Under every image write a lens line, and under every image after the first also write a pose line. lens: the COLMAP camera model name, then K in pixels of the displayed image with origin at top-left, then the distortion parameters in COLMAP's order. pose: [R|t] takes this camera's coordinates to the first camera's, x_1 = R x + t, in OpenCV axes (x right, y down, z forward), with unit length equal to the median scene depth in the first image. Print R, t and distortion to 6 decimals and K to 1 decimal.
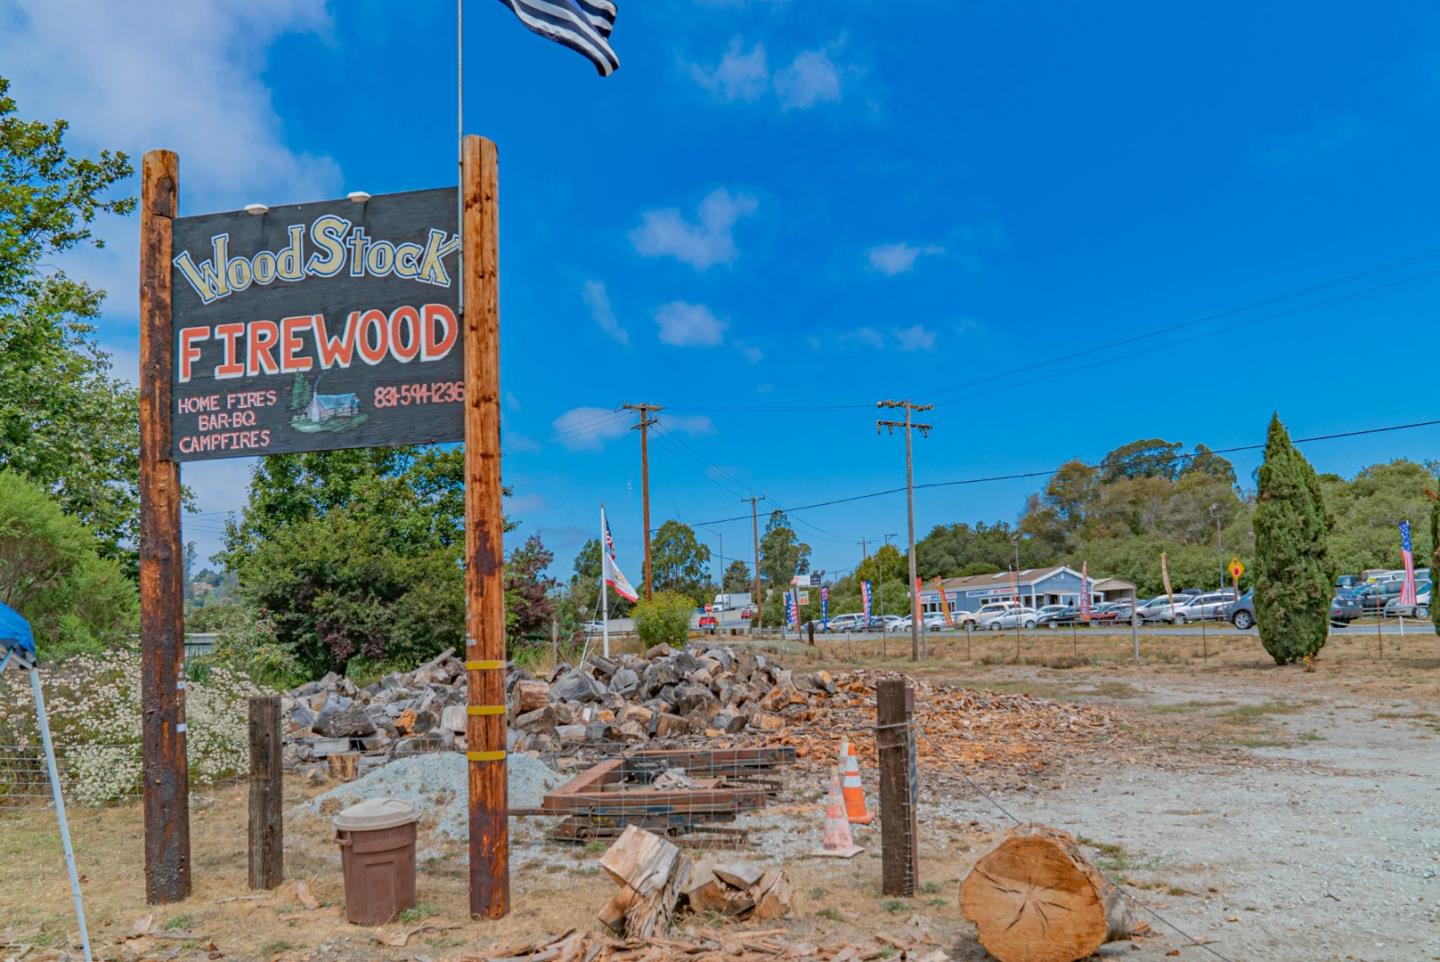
lens RADIAL K [[1055.9, 0, 719.5], [0, 1055.9, 575.0], [0, 0, 1]] dist [-0.015078, -0.002401]
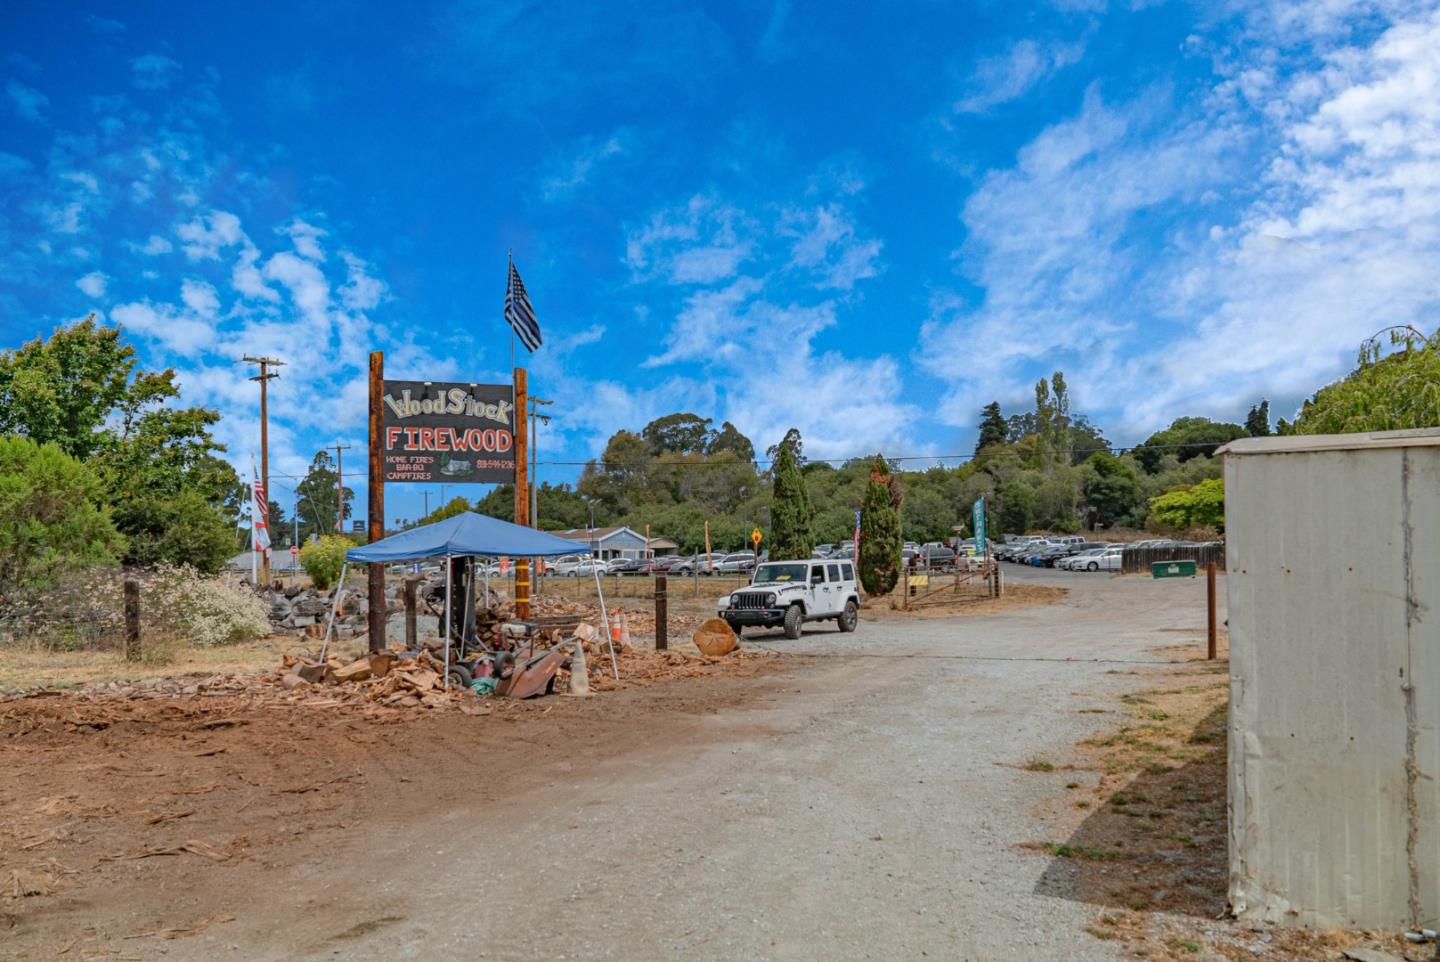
lens RADIAL K [[1055.9, 0, 719.5], [0, 1055.9, 575.0], [0, 0, 1]] dist [-0.015078, -0.002401]
pose [[0.908643, 0.027064, 0.416695, -0.171802], [-0.046132, 0.998295, 0.035757, -0.003259], [-0.415017, -0.051713, 0.908343, -0.323567]]
